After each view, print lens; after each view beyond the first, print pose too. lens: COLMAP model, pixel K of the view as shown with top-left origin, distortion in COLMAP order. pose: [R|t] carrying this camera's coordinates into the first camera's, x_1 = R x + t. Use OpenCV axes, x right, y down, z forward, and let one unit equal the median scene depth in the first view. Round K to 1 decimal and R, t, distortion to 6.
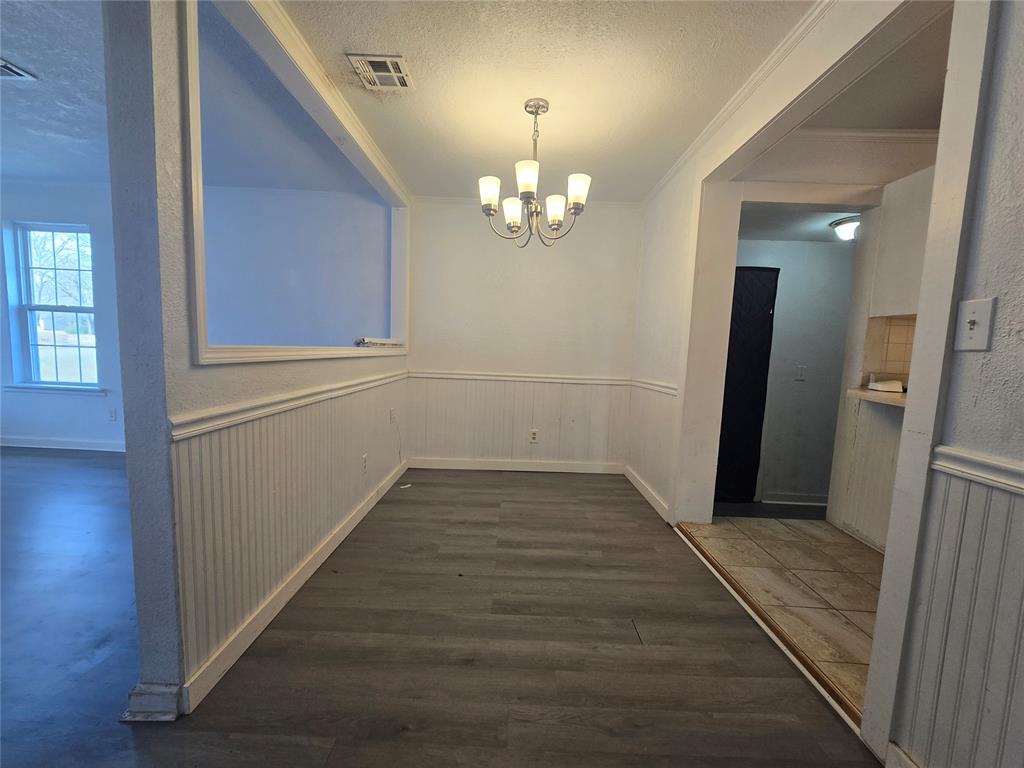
lens RADIAL K [[421.5, 0, 510.6], [0, 421.5, 386.6], [0, 0, 1]] dist [-0.000805, -0.001092]
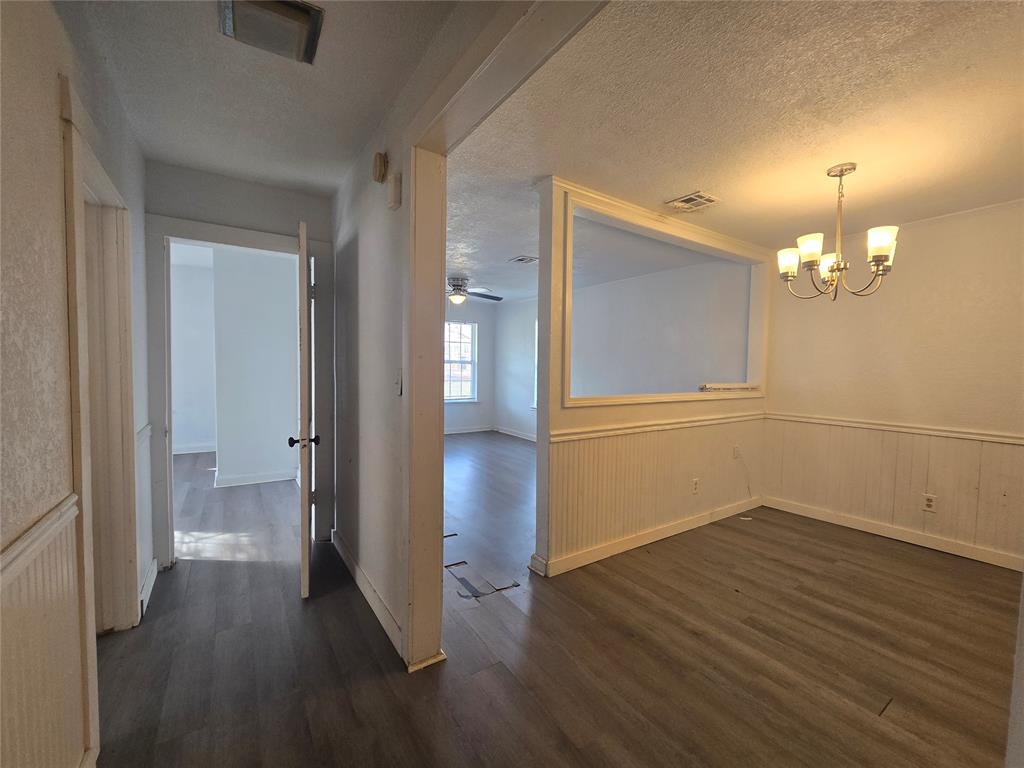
lens RADIAL K [[421.5, 0, 510.6], [0, 421.5, 386.6], [0, 0, 1]] dist [-0.000805, -0.001092]
pose [[0.568534, 0.011618, -0.822578, 0.473467], [-0.069655, 0.996990, -0.034061, -0.038436], [0.819706, 0.076661, 0.567631, -0.229771]]
